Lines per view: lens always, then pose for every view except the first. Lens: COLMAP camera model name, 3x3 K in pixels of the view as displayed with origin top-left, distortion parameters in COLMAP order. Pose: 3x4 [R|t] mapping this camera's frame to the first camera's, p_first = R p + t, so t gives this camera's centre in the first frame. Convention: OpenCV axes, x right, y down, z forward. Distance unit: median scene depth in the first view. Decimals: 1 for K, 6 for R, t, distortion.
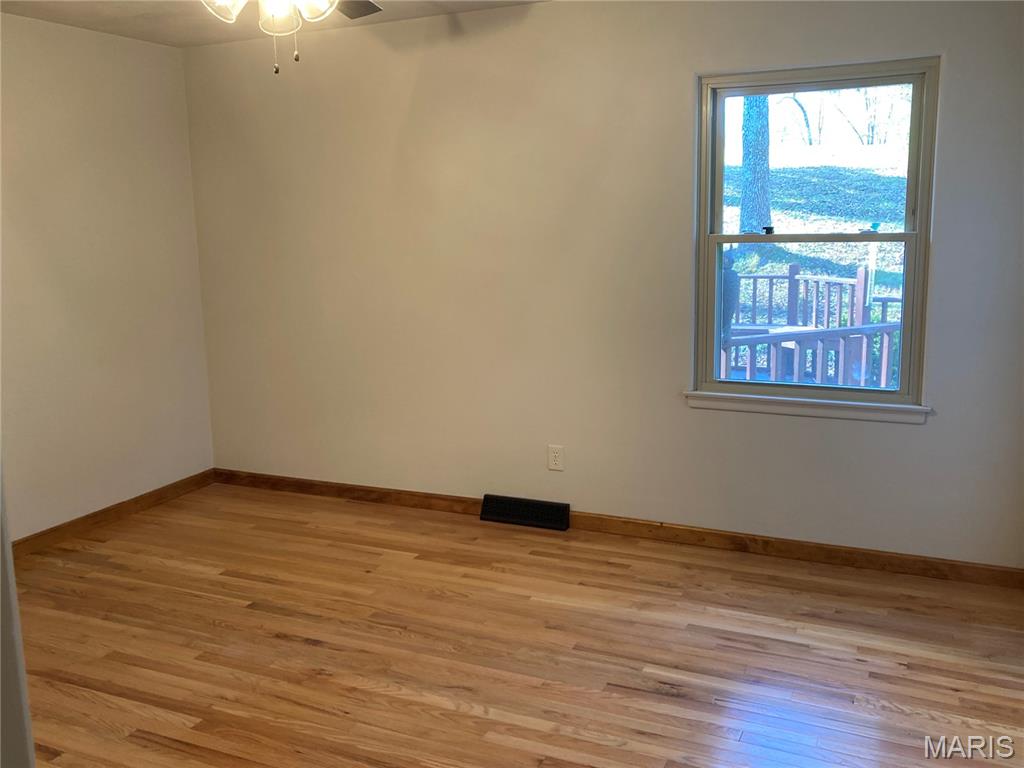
lens RADIAL K [[958.1, 0, 508.7], [0, 958.1, 387.4], [0, 0, 1]] dist [0.085313, -0.016986]
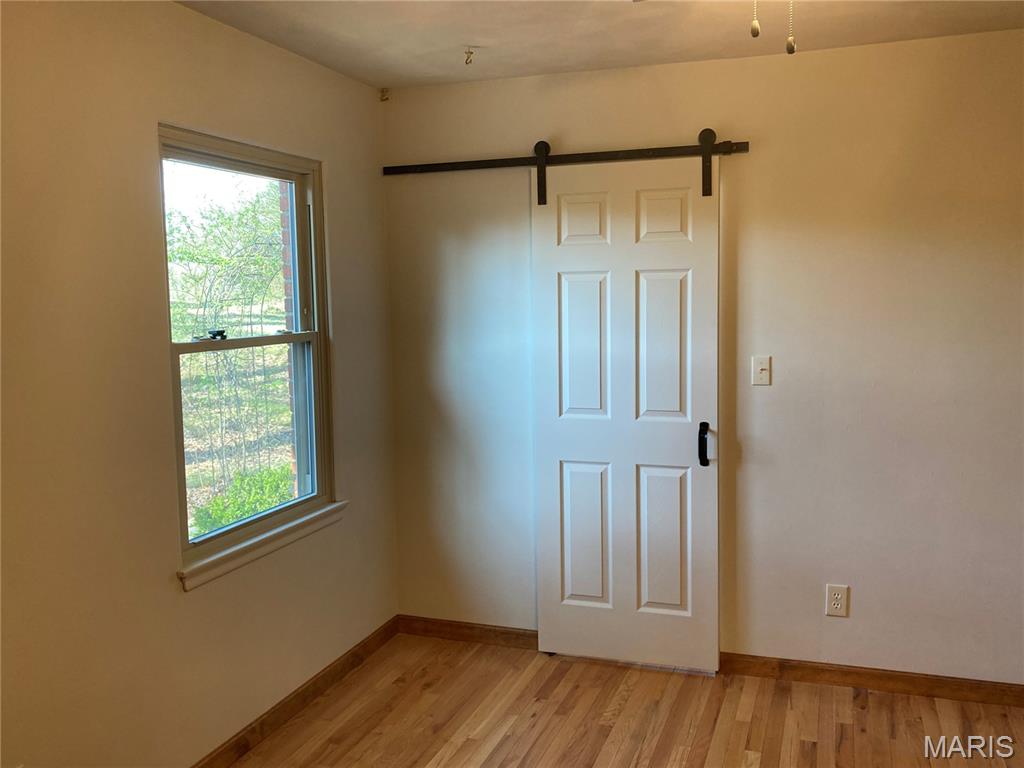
lens RADIAL K [[958.1, 0, 508.7], [0, 958.1, 387.4], [0, 0, 1]] dist [0.085313, -0.016986]
pose [[-0.129392, -0.069701, 0.989141, -0.588068], [0.197129, 0.975808, 0.094549, -0.160150], [-0.971801, 0.207222, -0.112522, 0.931288]]
